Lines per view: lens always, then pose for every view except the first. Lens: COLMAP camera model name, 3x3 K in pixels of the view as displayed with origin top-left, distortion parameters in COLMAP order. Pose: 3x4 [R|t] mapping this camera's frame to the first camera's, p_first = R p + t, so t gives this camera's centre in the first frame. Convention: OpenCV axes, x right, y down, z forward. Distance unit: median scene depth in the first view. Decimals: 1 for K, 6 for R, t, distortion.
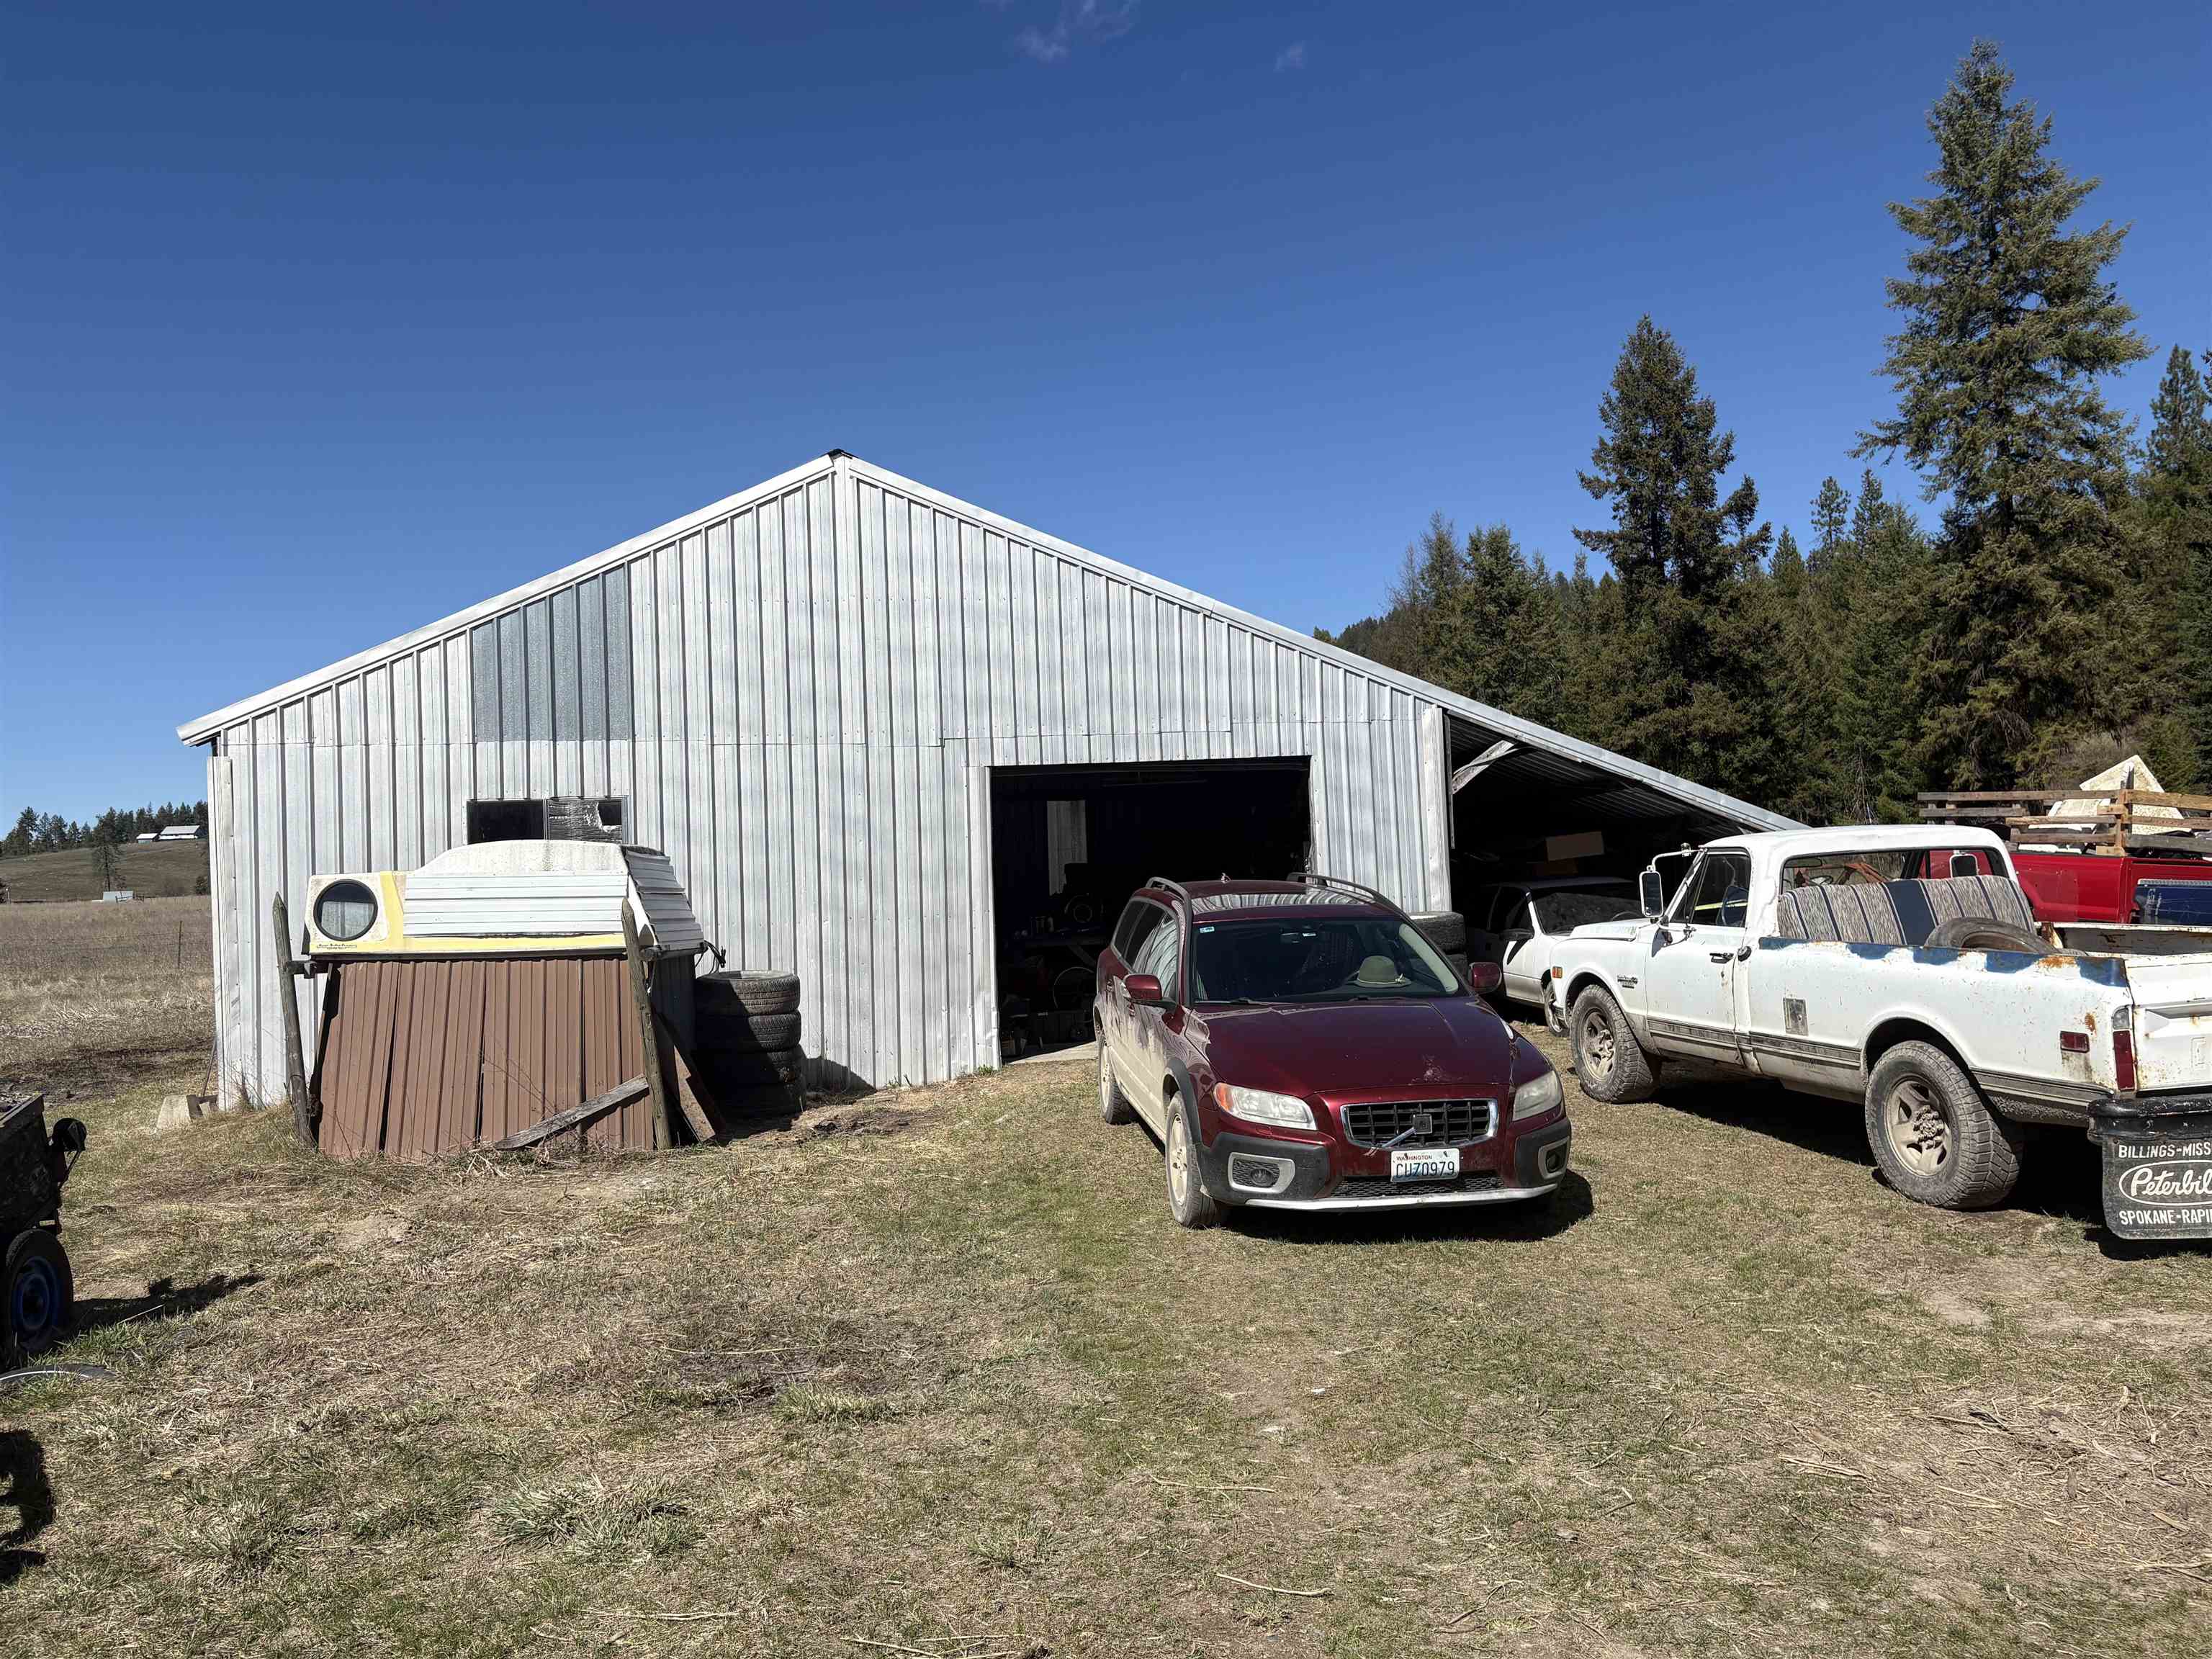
lens RADIAL K [[1685.2, 0, 1106.0], [0, 1685.2, 829.5], [0, 0, 1]] dist [0.003035, 0.000710]
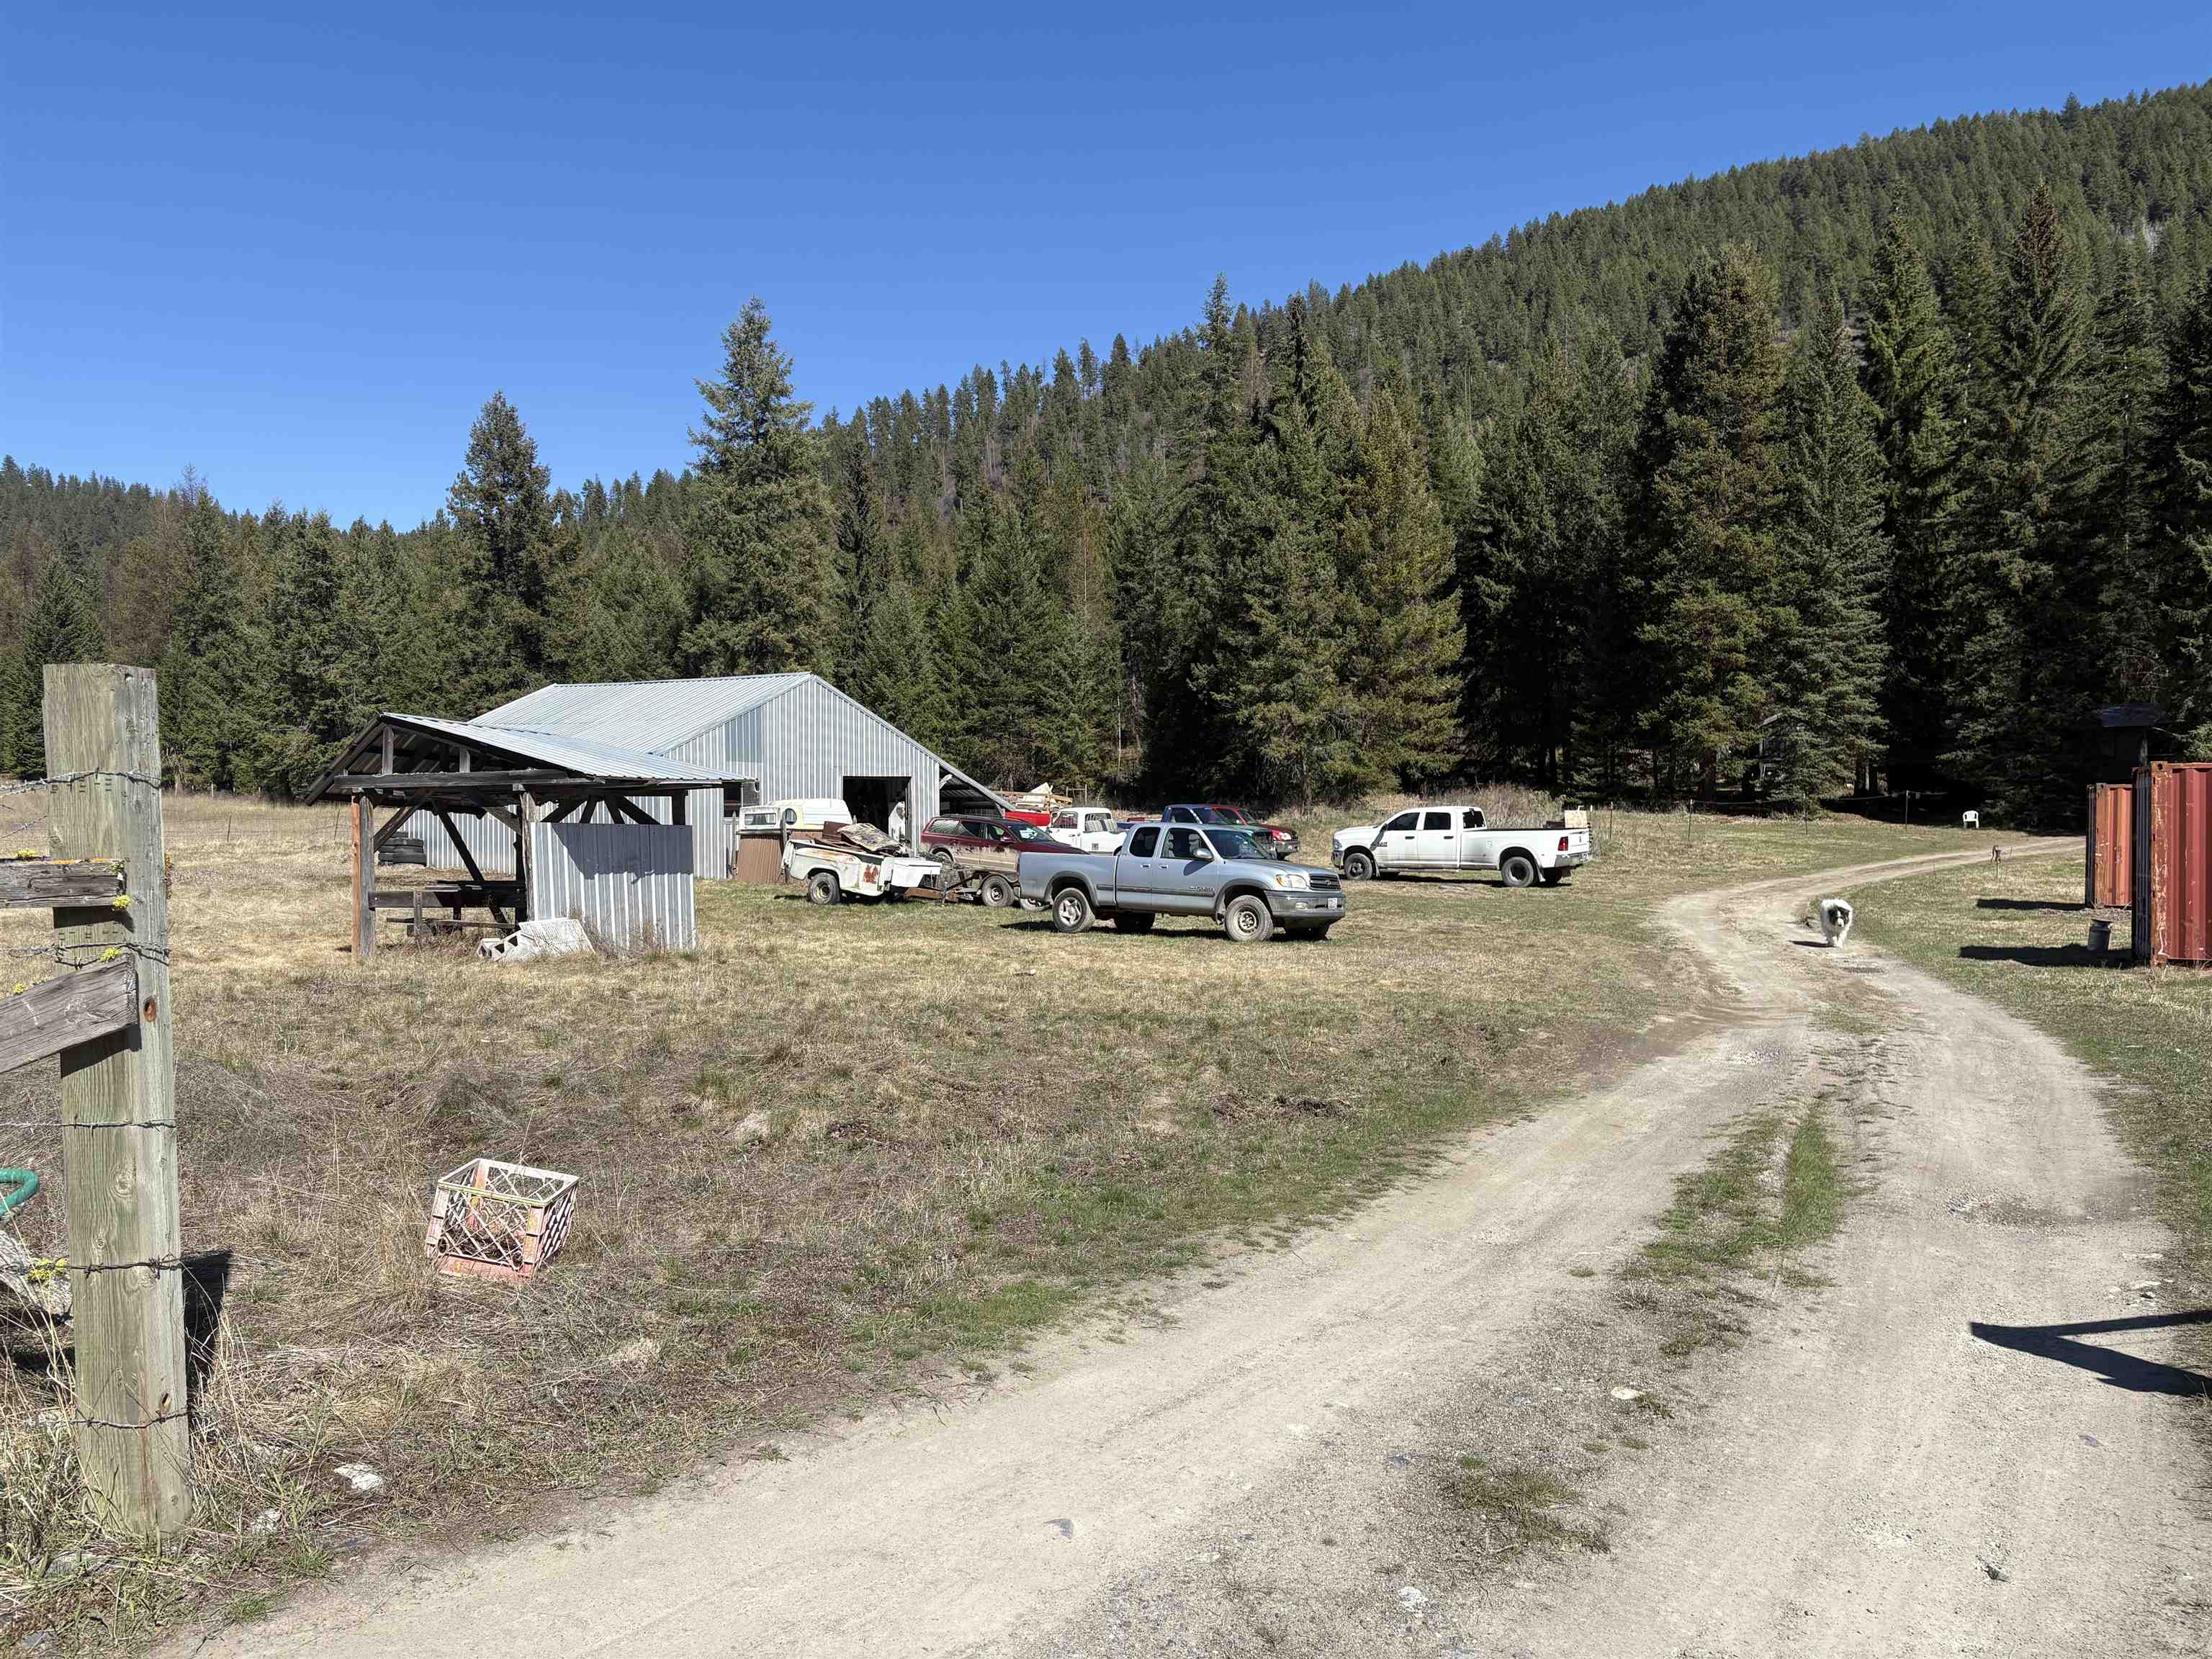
lens RADIAL K [[1642.1, 0, 1102.2], [0, 1642.1, 781.9], [0, 0, 1]] dist [0.053481, -0.000775]
pose [[0.654955, 0.046087, 0.754261, -1.862850], [-0.052450, 0.998504, -0.015467, -0.002673], [-0.753845, -0.029431, 0.656393, -1.254714]]
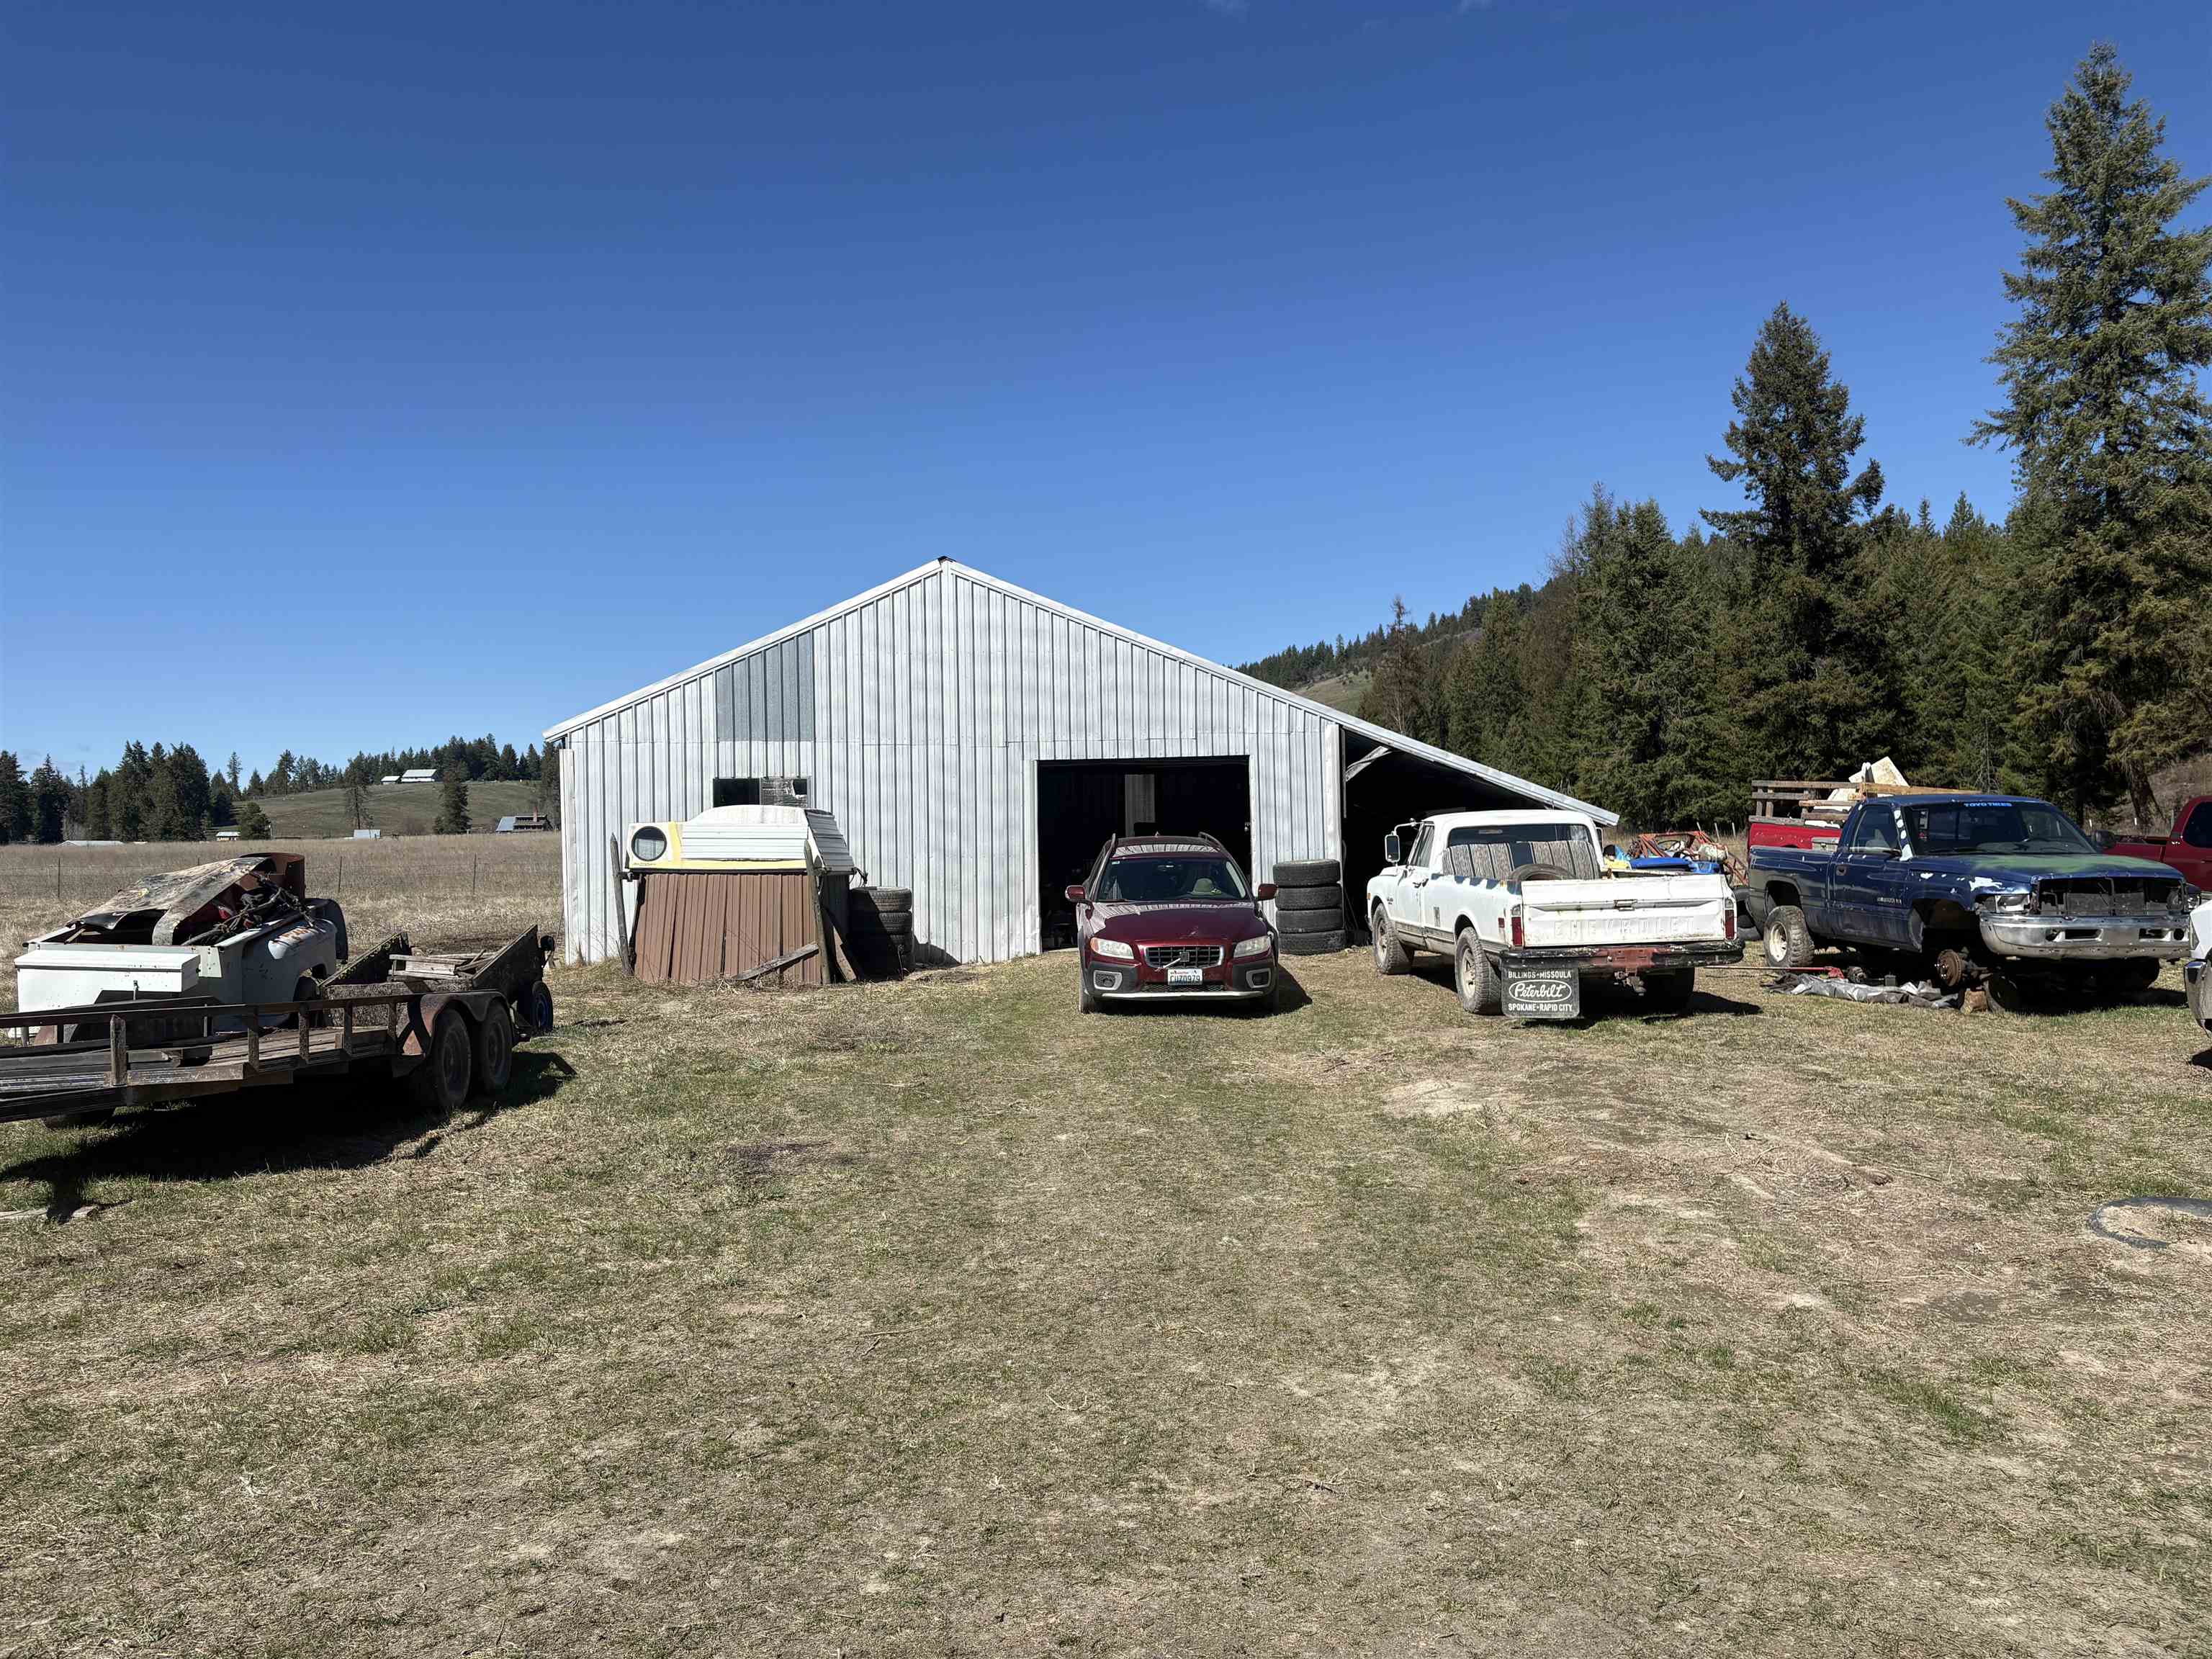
lens RADIAL K [[1685.2, 0, 1106.0], [0, 1685.2, 829.5], [0, 0, 1]] dist [0.003035, 0.000710]
pose [[0.993553, 0.017532, -0.112003, 0.151721], [-0.014460, 0.999498, 0.028181, -0.016264], [0.112441, -0.026380, 0.993308, -0.484495]]
